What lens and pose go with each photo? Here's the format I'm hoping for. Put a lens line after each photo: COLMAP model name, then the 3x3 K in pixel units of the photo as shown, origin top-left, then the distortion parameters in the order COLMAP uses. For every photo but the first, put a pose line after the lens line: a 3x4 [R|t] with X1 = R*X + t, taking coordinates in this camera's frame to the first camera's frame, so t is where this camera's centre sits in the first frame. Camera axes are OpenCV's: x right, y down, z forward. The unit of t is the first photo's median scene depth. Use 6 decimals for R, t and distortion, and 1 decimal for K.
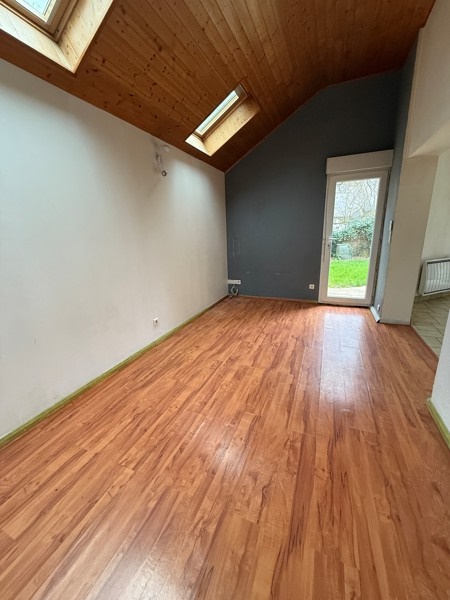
lens RADIAL K [[240.7, 0, 225.0], [0, 240.7, 300.0], [0, 0, 1]] dist [0.000005, -0.000080]
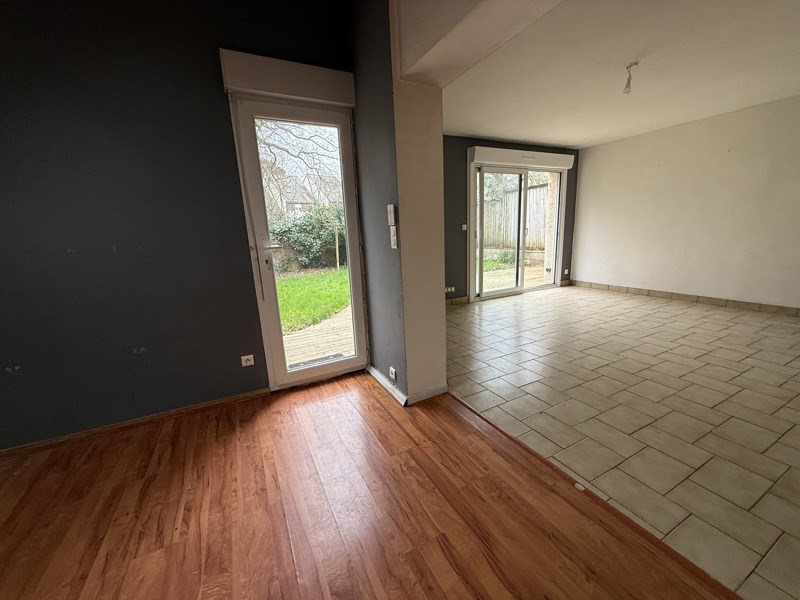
lens RADIAL K [[320.9, 0, 400.0], [0, 320.9, 300.0], [0, 0, 1]] dist [0.000005, -0.000080]
pose [[0.642876, -0.158655, 0.749359, 0.141660], [0.227014, 0.973825, 0.011423, -0.113588], [-0.731556, 0.162771, 0.662066, 0.460093]]
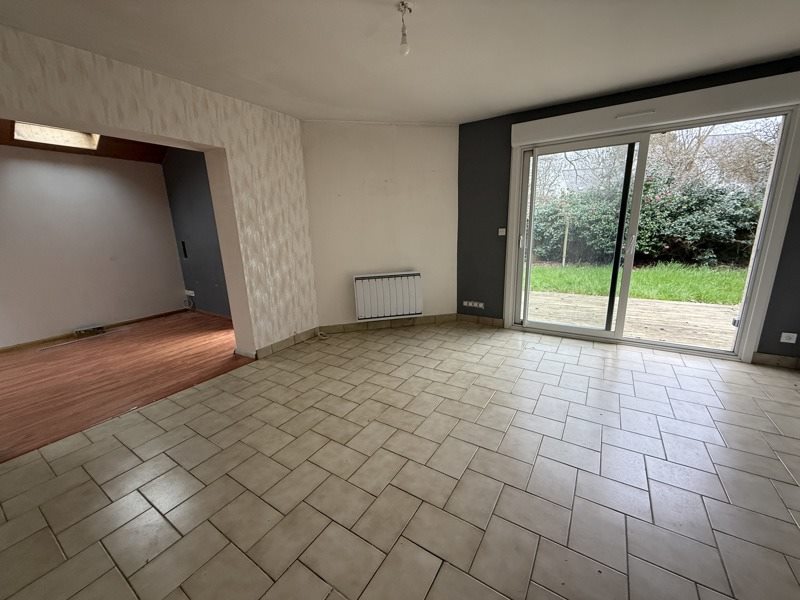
lens RADIAL K [[324.0, 0, 400.0], [0, 324.0, 300.0], [0, 0, 1]] dist [-0.003417, -0.000345]
pose [[0.984495, 0.042947, -0.170071, 1.156644], [-0.049400, 0.998204, -0.033890, -0.061202], [0.168310, 0.041766, 0.984849, 0.039336]]
